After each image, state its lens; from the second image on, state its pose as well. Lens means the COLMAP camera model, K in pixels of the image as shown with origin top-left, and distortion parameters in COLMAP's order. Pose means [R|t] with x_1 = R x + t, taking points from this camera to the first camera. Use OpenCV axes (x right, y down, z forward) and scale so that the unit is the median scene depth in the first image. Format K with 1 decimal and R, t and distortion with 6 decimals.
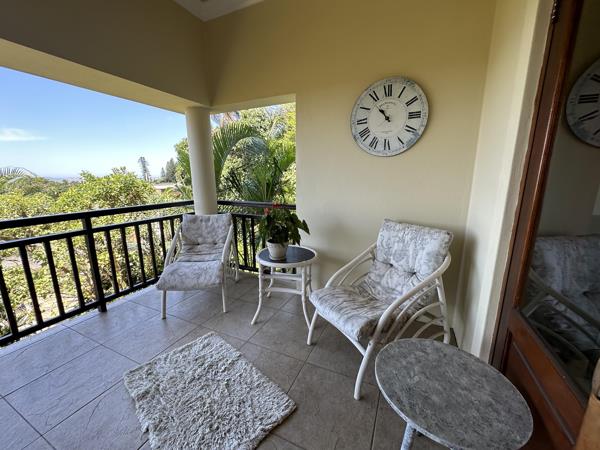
lens RADIAL K [[237.6, 0, 300.0], [0, 237.6, 225.0], [0, 0, 1]] dist [-0.008669, -0.000034]
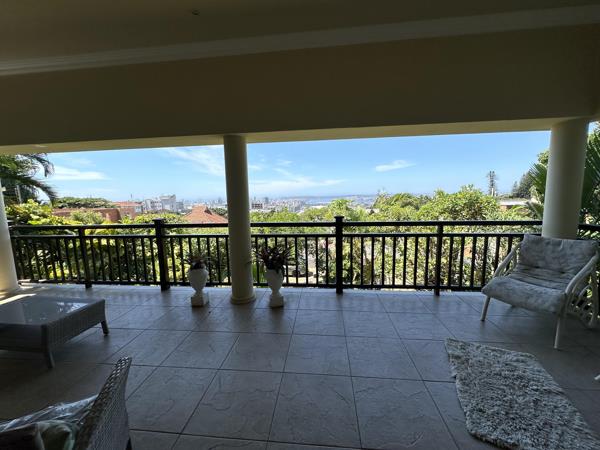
lens RADIAL K [[245.3, 0, 300.0], [0, 245.3, 225.0], [0, 0, 1]] dist [0.005575, -0.000236]
pose [[0.339215, 0.111321, -0.934099, 0.140869], [-0.171527, 0.983646, 0.054936, 0.023482], [0.924939, 0.141589, 0.352762, -0.229228]]
